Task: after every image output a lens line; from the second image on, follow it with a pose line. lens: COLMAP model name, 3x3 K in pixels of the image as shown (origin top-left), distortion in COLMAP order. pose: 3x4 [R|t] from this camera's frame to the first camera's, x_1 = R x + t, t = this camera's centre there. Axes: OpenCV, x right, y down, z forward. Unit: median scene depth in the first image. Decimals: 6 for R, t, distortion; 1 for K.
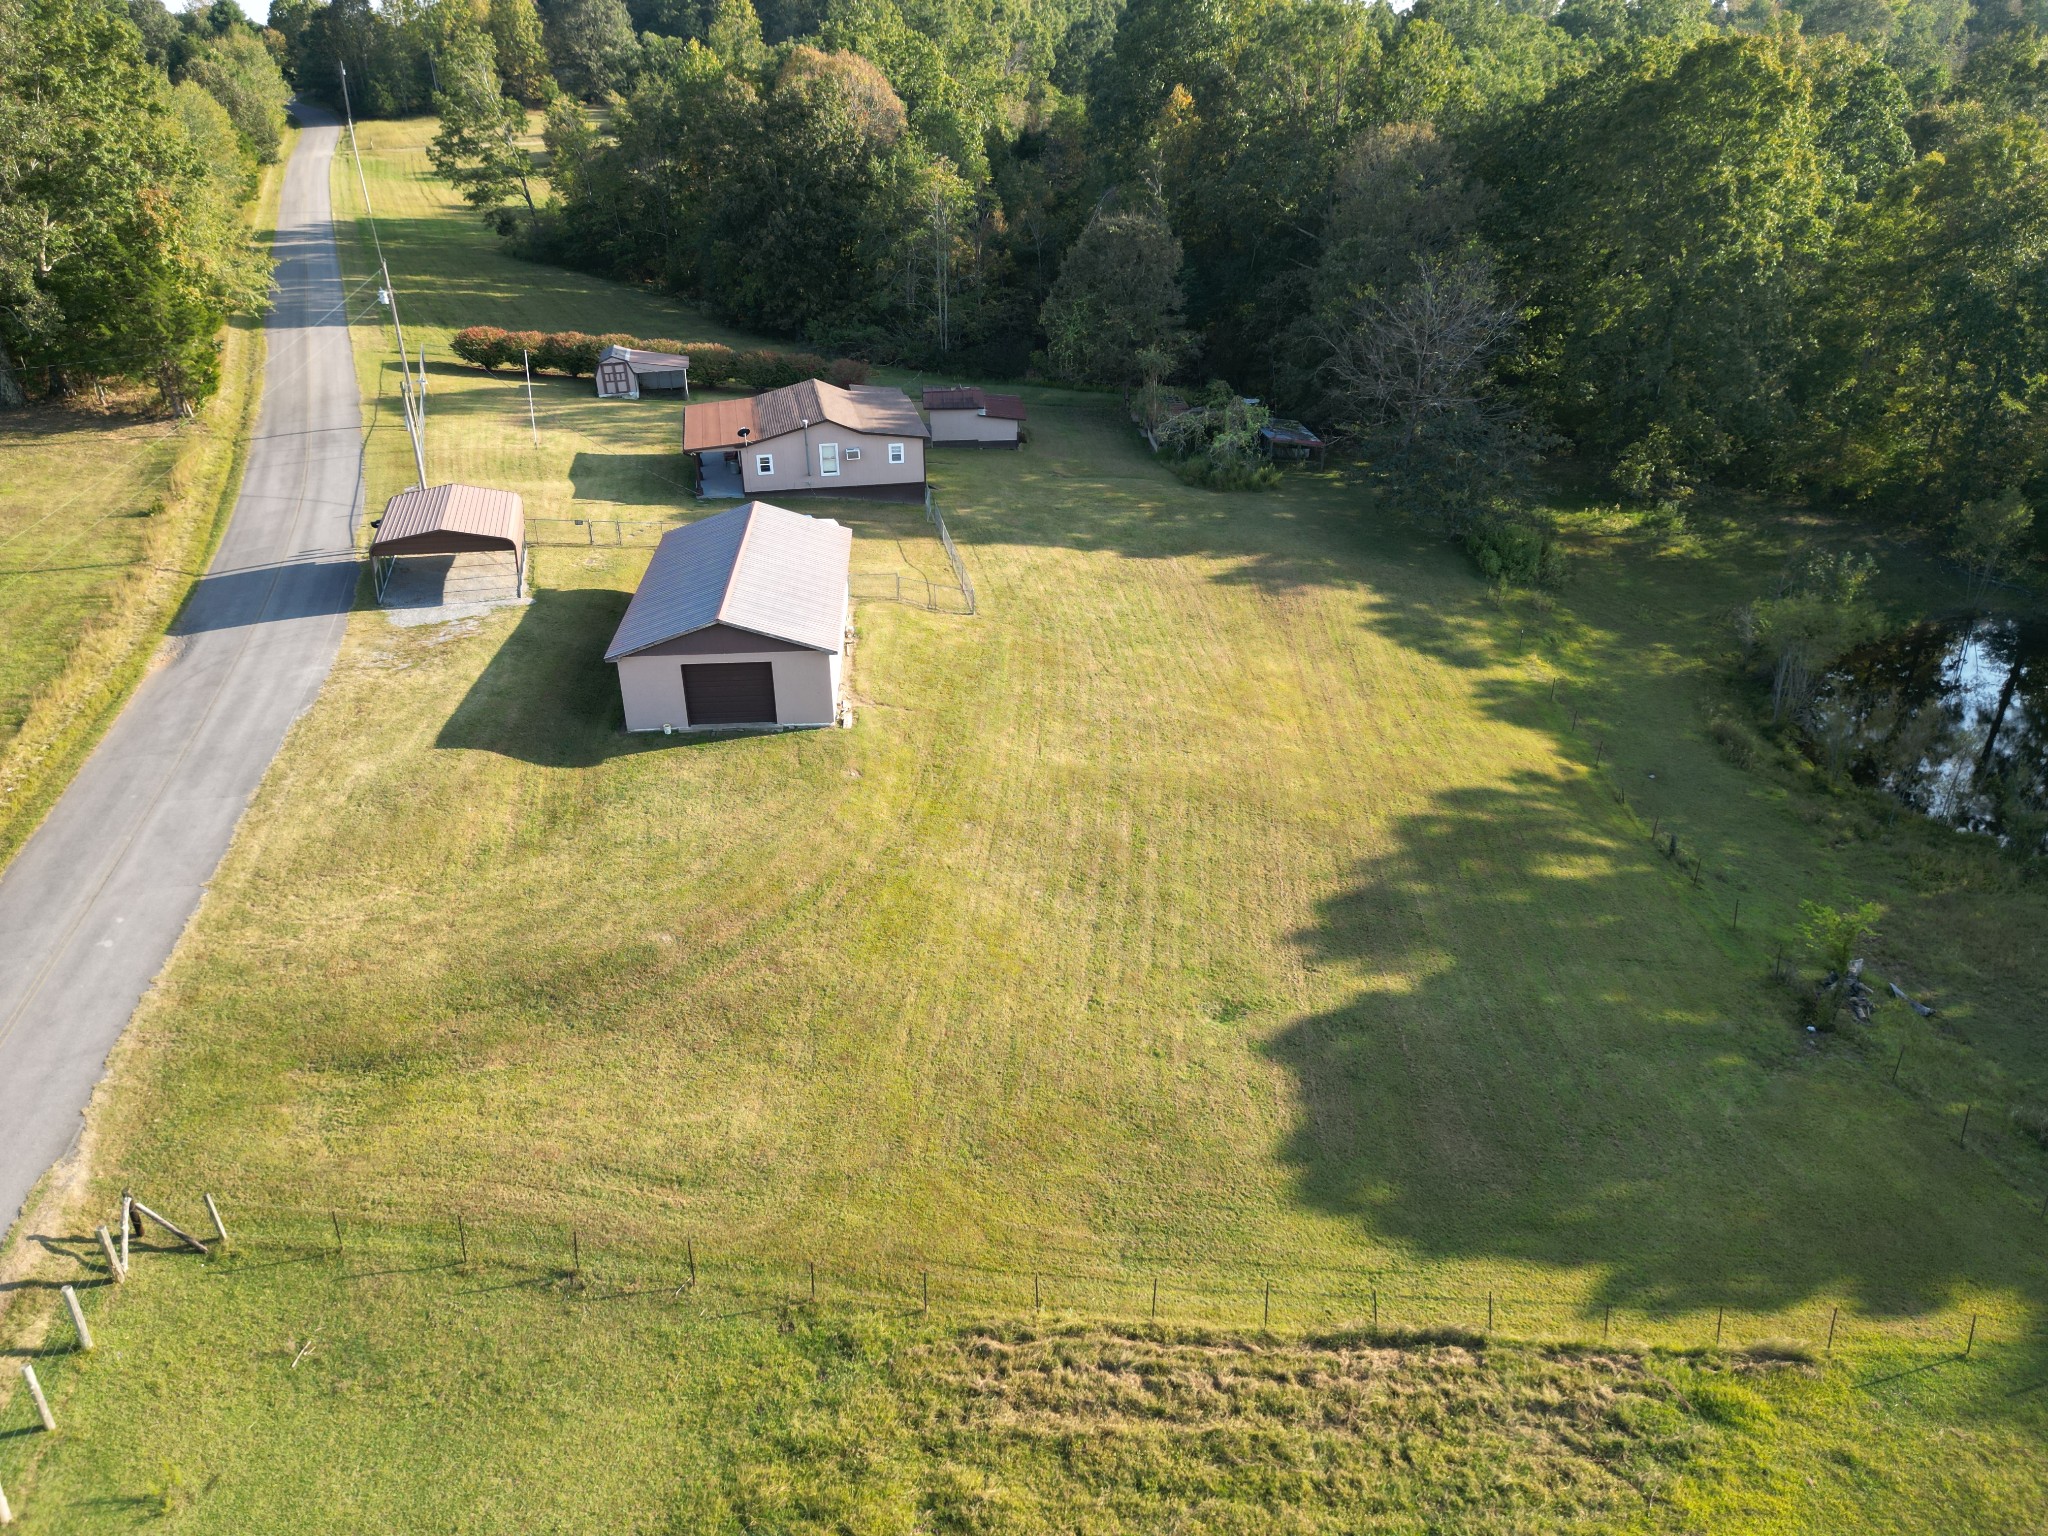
lens RADIAL K [[1467.2, 0, 1024.0], [0, 1467.2, 768.0], [0, 0, 1]] dist [0.056049, -0.002836]
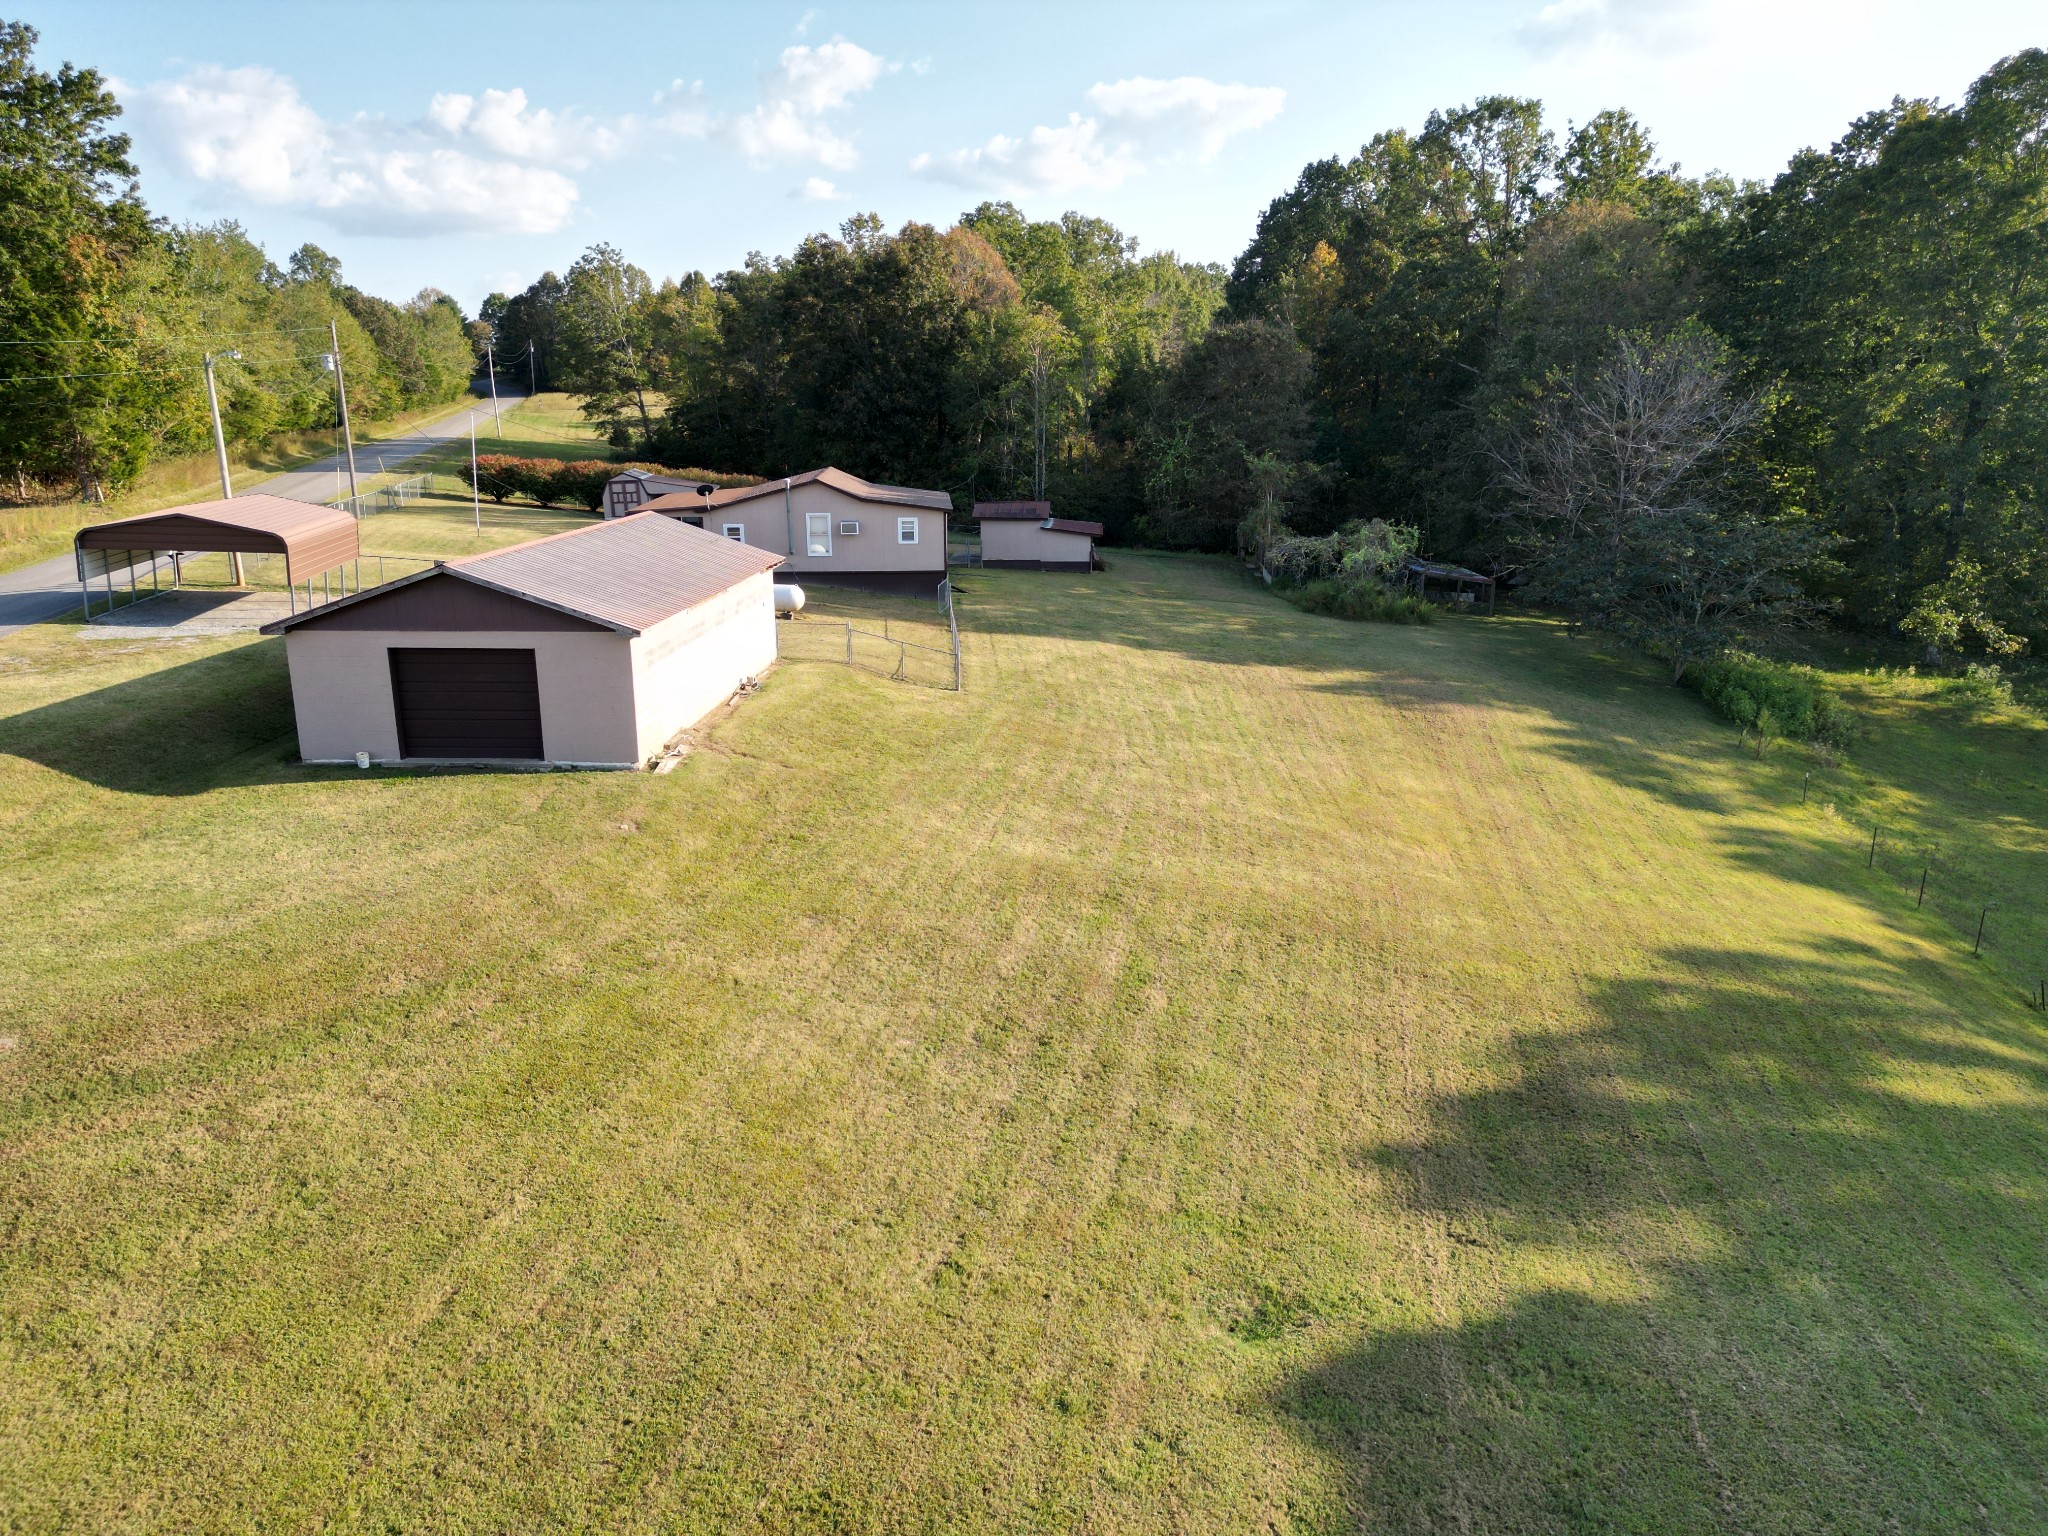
lens RADIAL K [[1491.1, 0, 1024.0], [0, 1491.1, 768.0], [0, 0, 1]] dist [0.024403, -0.004669]
pose [[0.993402, 0.039022, -0.107840, 0.085220], [-0.060213, 0.977767, -0.200864, 0.078743], [0.097604, 0.206032, 0.973665, 0.415418]]
